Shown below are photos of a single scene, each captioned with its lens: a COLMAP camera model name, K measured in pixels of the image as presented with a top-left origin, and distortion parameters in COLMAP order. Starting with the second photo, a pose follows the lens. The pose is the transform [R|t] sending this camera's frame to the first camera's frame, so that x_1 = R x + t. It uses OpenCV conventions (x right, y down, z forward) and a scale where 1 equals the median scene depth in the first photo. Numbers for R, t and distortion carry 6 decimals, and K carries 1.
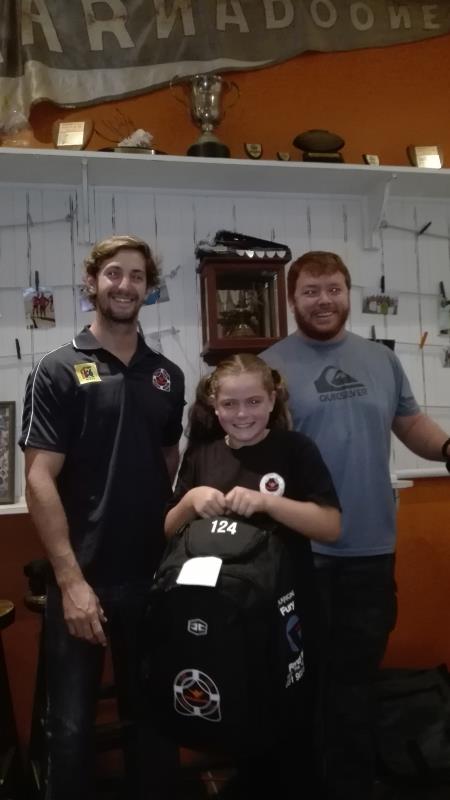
lens RADIAL K [[667.5, 0, 225.0], [0, 667.5, 400.0], [0, 0, 1]] dist [0.079339, -0.151641]
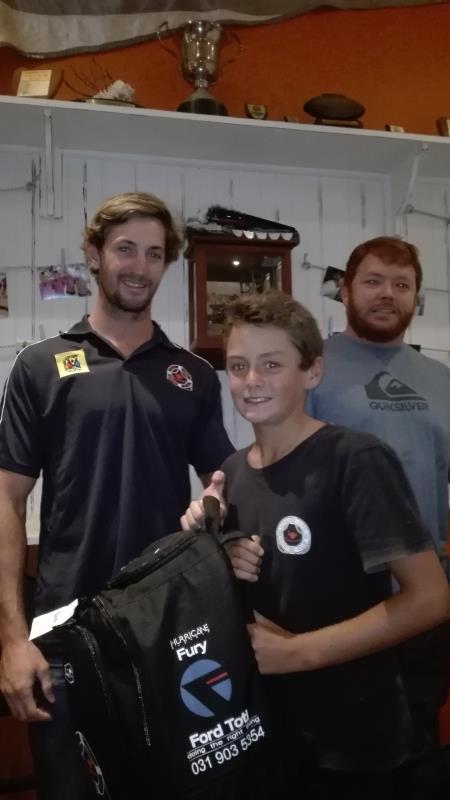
lens RADIAL K [[667.5, 0, 225.0], [0, 667.5, 400.0], [0, 0, 1]] dist [0.079339, -0.151641]
pose [[0.999701, 0.023797, 0.005577, 0.007841], [-0.023594, 0.999141, -0.034073, 0.012986], [-0.006383, 0.033931, 0.999404, 0.181710]]
